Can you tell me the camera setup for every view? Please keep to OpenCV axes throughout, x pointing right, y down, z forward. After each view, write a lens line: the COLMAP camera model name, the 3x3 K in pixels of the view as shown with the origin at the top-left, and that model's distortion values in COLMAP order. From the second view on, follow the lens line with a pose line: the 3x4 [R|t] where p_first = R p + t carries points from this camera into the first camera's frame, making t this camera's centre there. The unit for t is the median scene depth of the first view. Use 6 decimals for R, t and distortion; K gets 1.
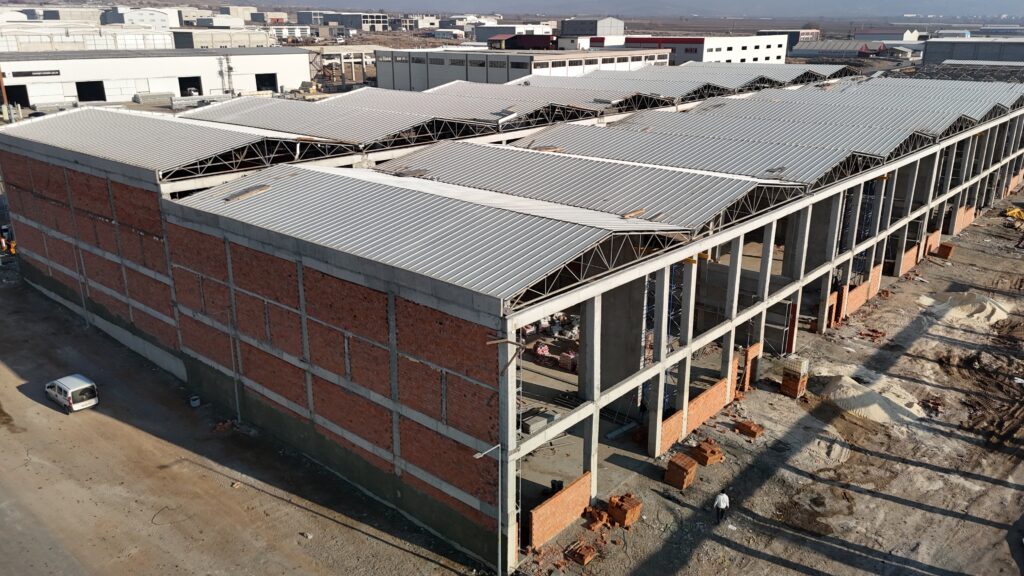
lens RADIAL K [[753.6, 0, 506.7], [0, 753.6, 282.8], [0, 0, 1]] dist [0.007466, -0.002762]
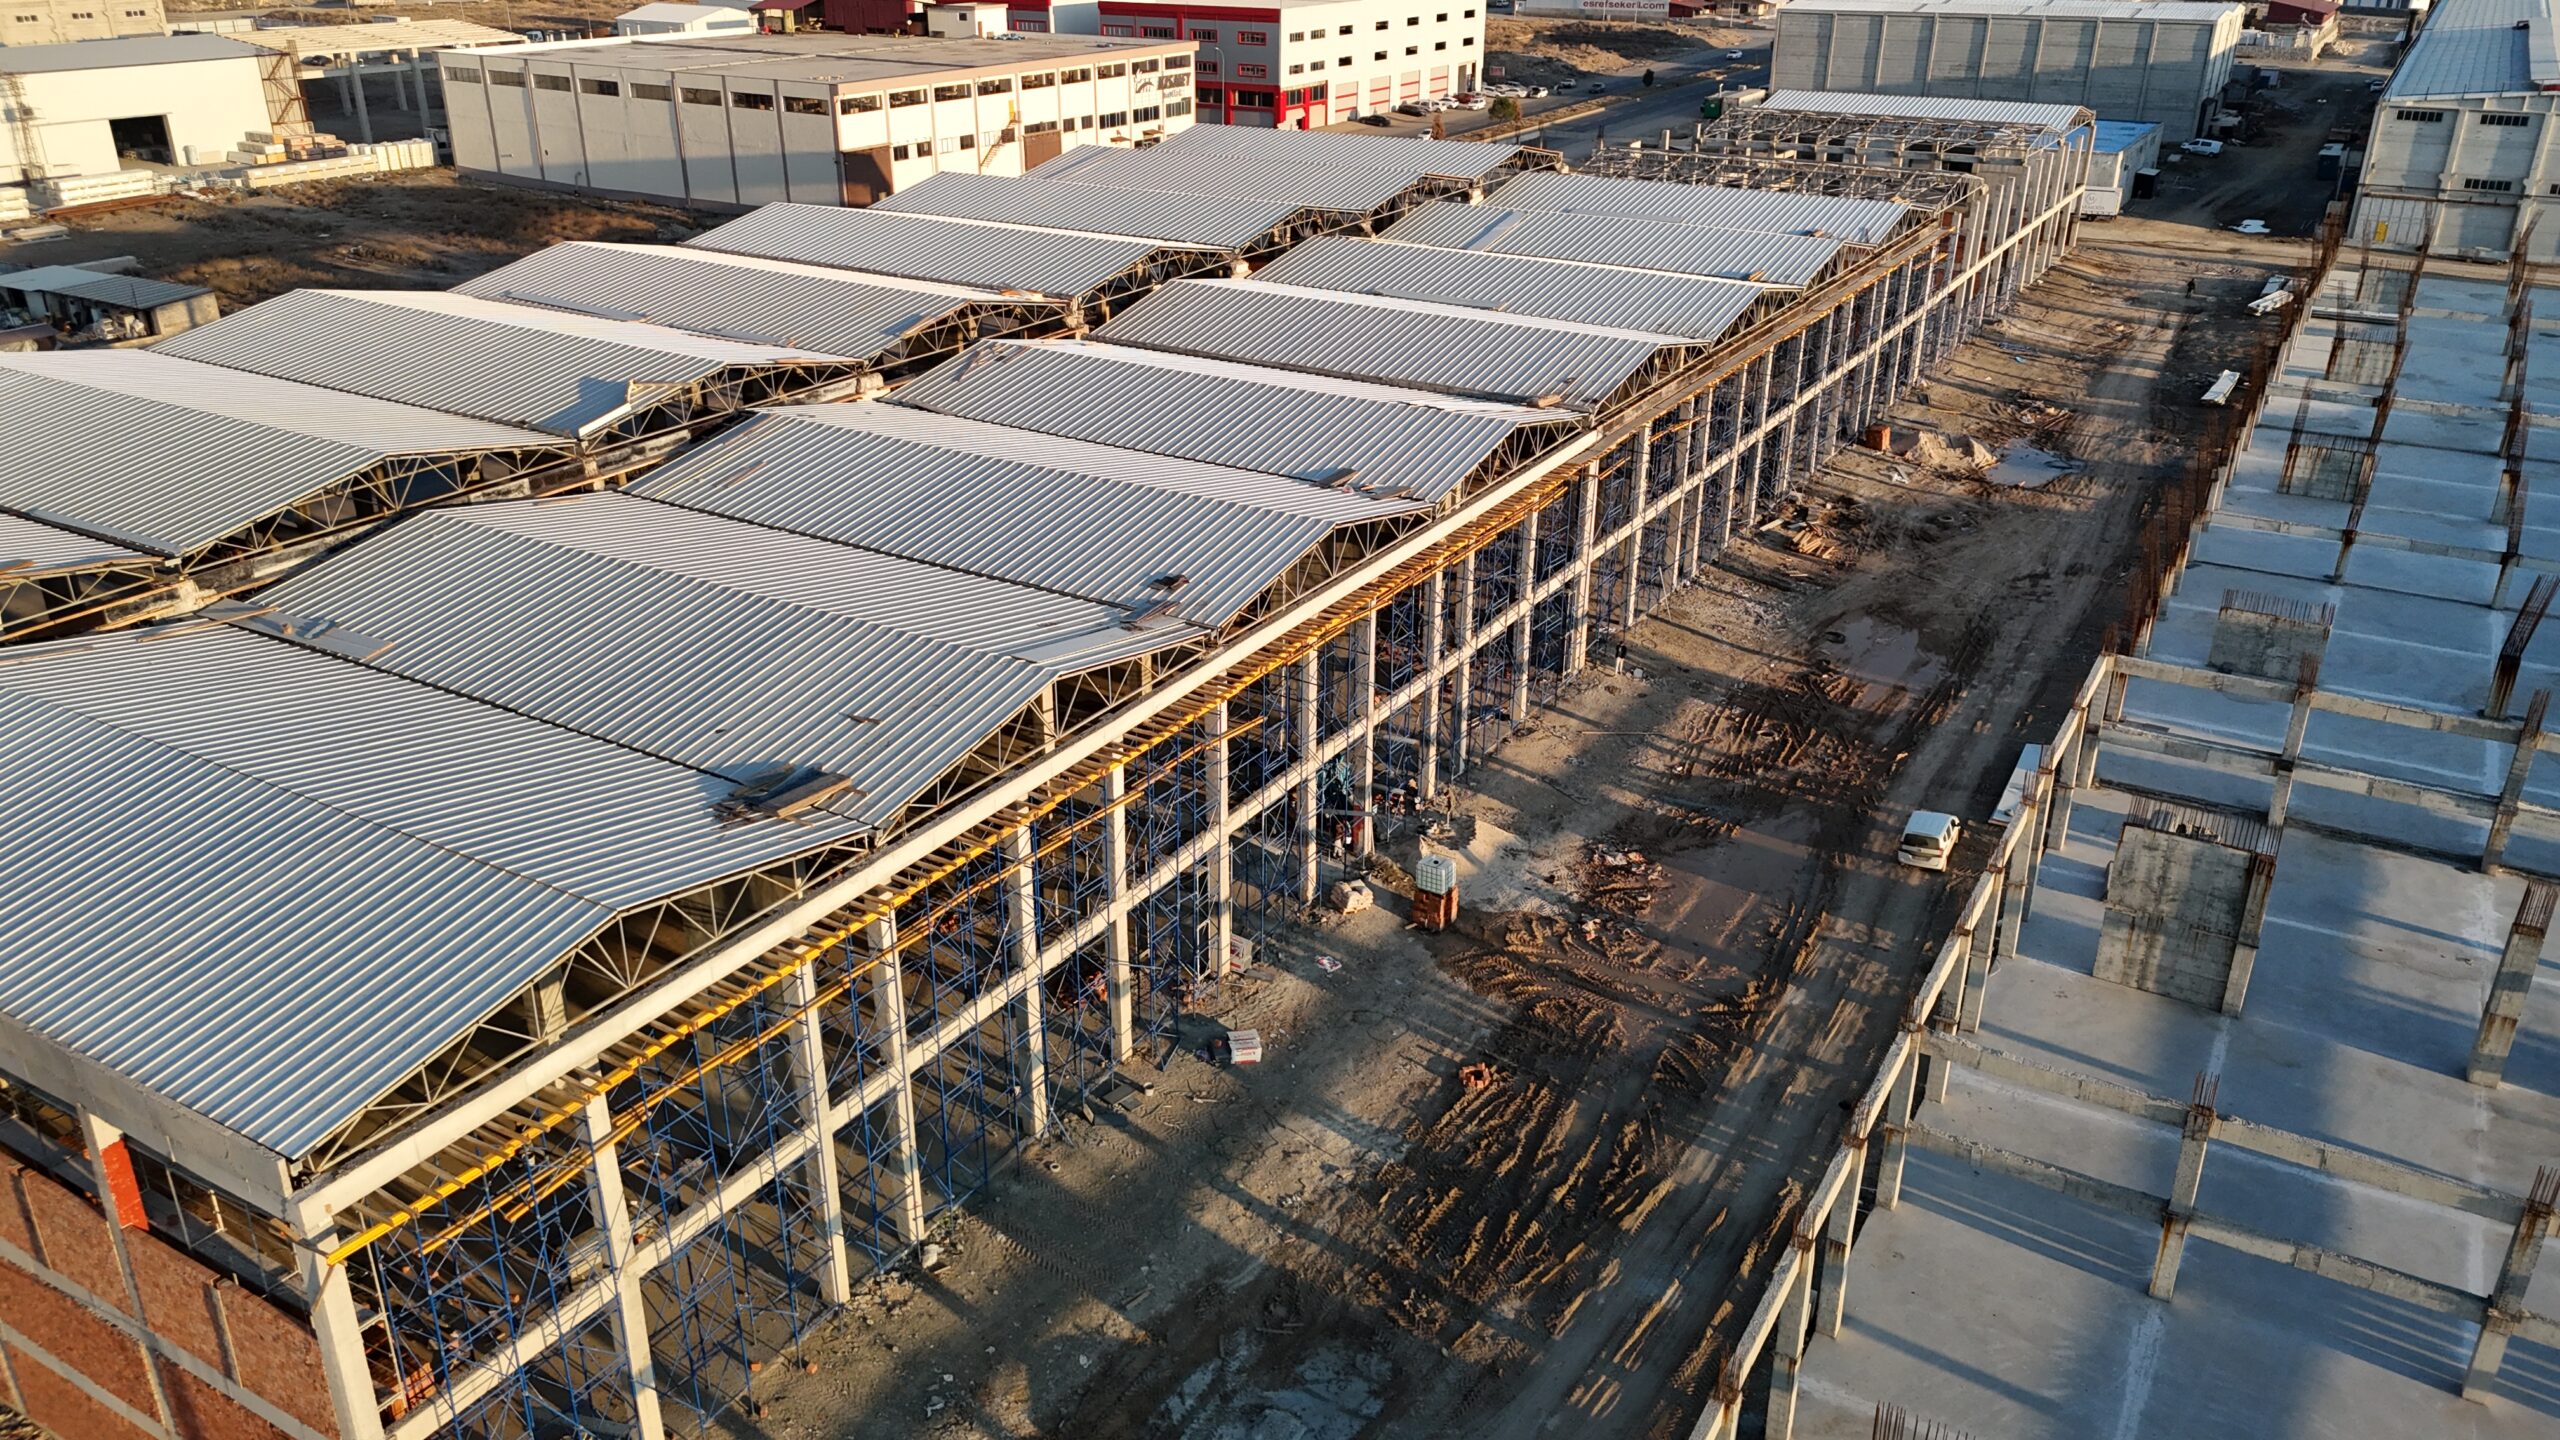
lens RADIAL K [[1883.9, 0, 1266.7], [0, 1883.9, 707.0], [0, 0, 1]] dist [0.007466, -0.002762]
pose [[0.980748, -0.090069, 0.173264, 0.050340], [0.076711, 0.993649, 0.082323, -0.037526], [-0.179578, -0.067447, 0.981429, -0.029333]]
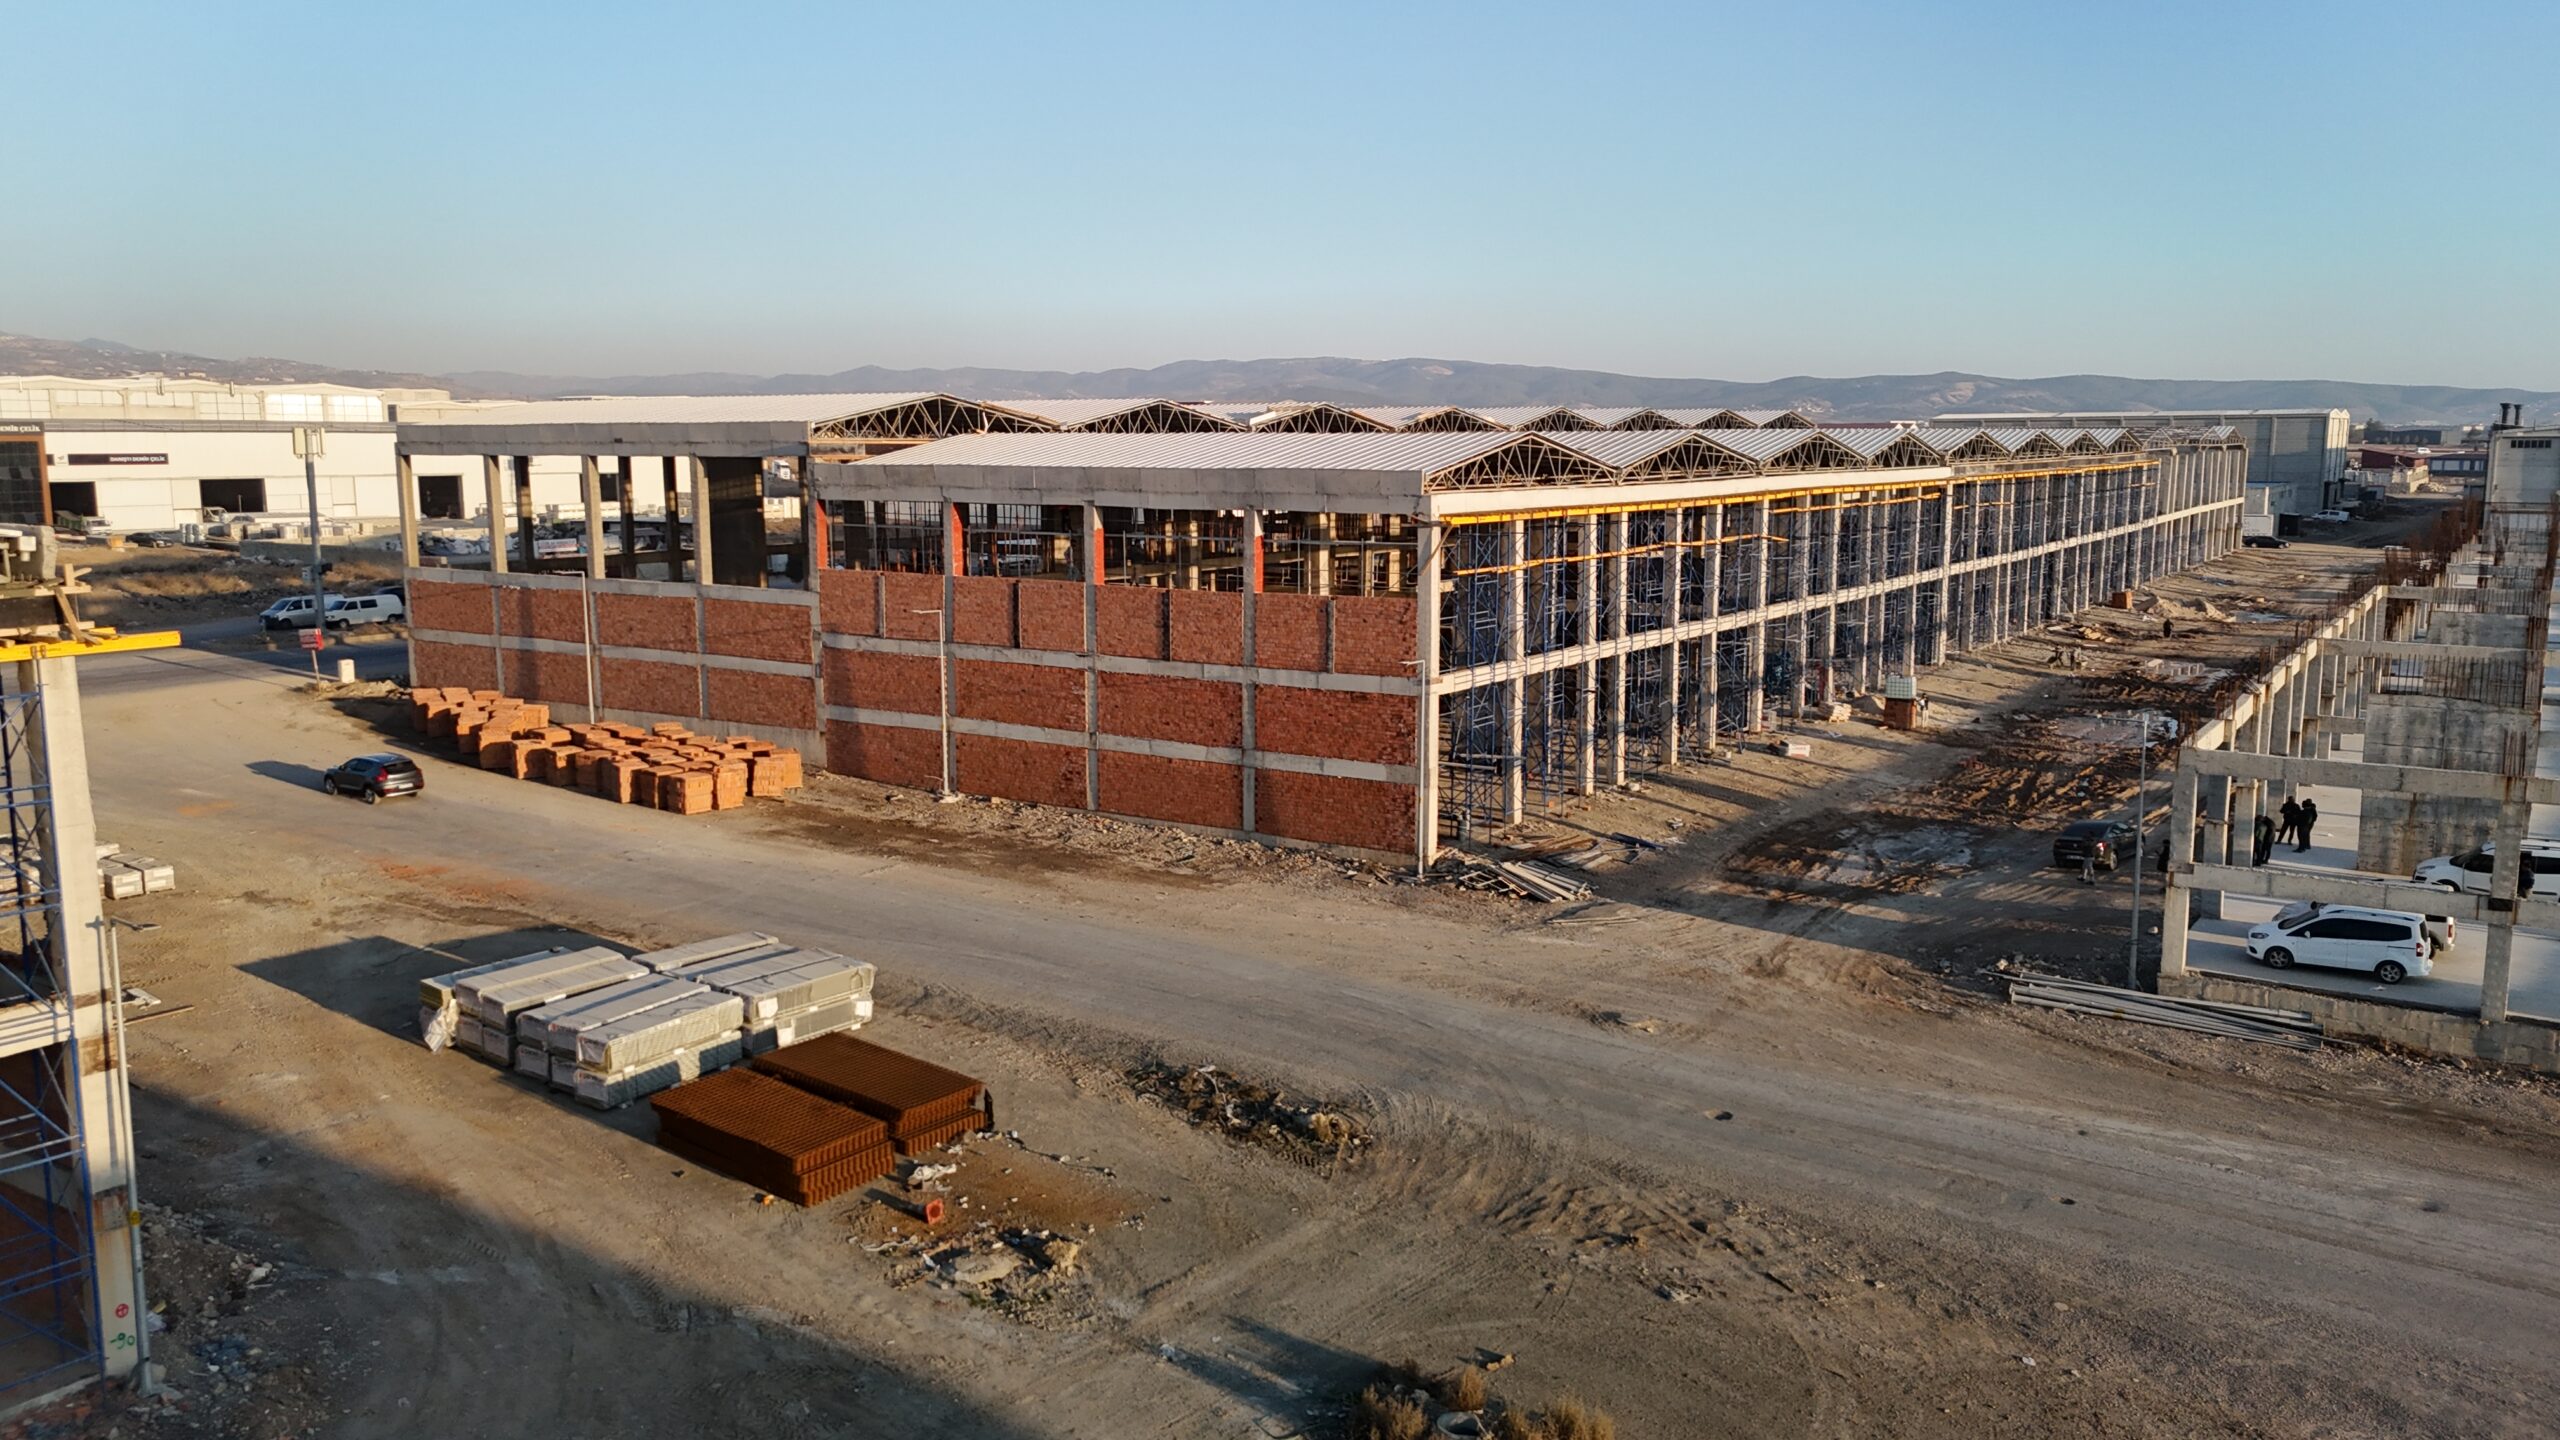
lens RADIAL K [[1883.9, 0, 1266.7], [0, 1883.9, 707.0], [0, 0, 1]] dist [0.007466, -0.002762]
pose [[0.989667, -0.029389, 0.140343, -0.059951], [0.056866, 0.978952, -0.196006, 0.085442], [-0.131628, 0.201961, 0.970508, -0.111923]]
